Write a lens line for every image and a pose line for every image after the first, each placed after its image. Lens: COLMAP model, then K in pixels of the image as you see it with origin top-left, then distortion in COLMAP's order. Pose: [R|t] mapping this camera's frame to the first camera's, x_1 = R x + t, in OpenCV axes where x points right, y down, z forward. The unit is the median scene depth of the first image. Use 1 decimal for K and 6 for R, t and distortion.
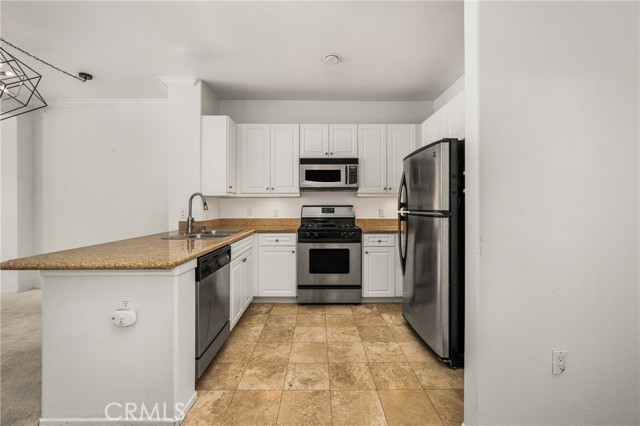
lens RADIAL K [[268.3, 0, 318.1], [0, 268.3, 205.5], [0, 0, 1]] dist [-0.002681, -0.000288]
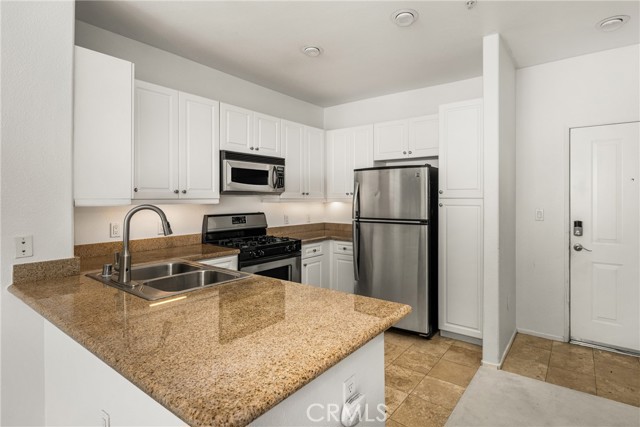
lens RADIAL K [[324.7, 0, 347.2], [0, 324.7, 197.0], [0, 0, 1]] dist [0.002185, 0.000114]
pose [[0.589102, 0.003579, 0.808051, -0.622921], [-0.000932, 0.999993, -0.003750, -0.051665], [-0.808058, 0.001456, 0.589101, 0.232846]]
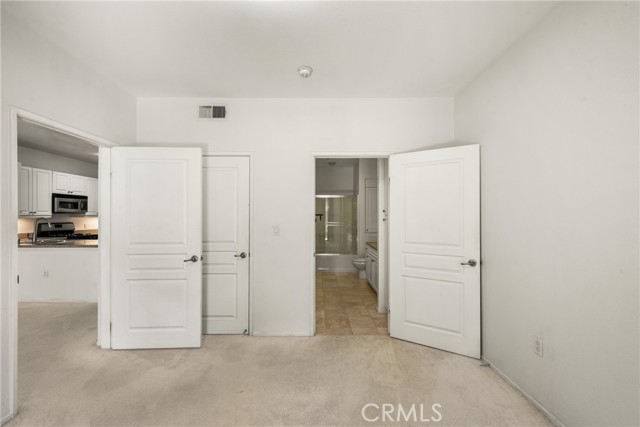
lens RADIAL K [[262.9, 0, 320.0], [0, 262.9, 213.5], [0, 0, 1]] dist [-0.001254, -0.000190]
pose [[-0.010719, 0.006737, 0.999920, -1.771047], [0.001848, 0.999976, -0.006718, -0.047609], [-0.999941, 0.001776, -0.010731, -0.600712]]
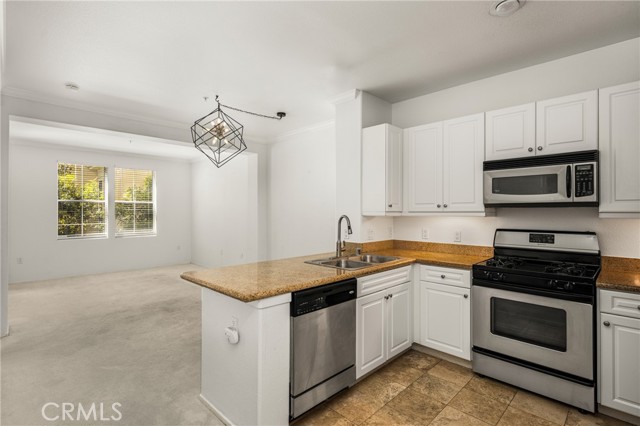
lens RADIAL K [[308.2, 0, 317.8], [0, 308.2, 209.7], [0, 0, 1]] dist [0.001384, 0.000272]
pose [[0.703835, -0.002782, -0.710358, 0.211122], [-0.002385, 0.999977, -0.006279, -0.049838], [0.710360, 0.006114, 0.703812, 0.145896]]
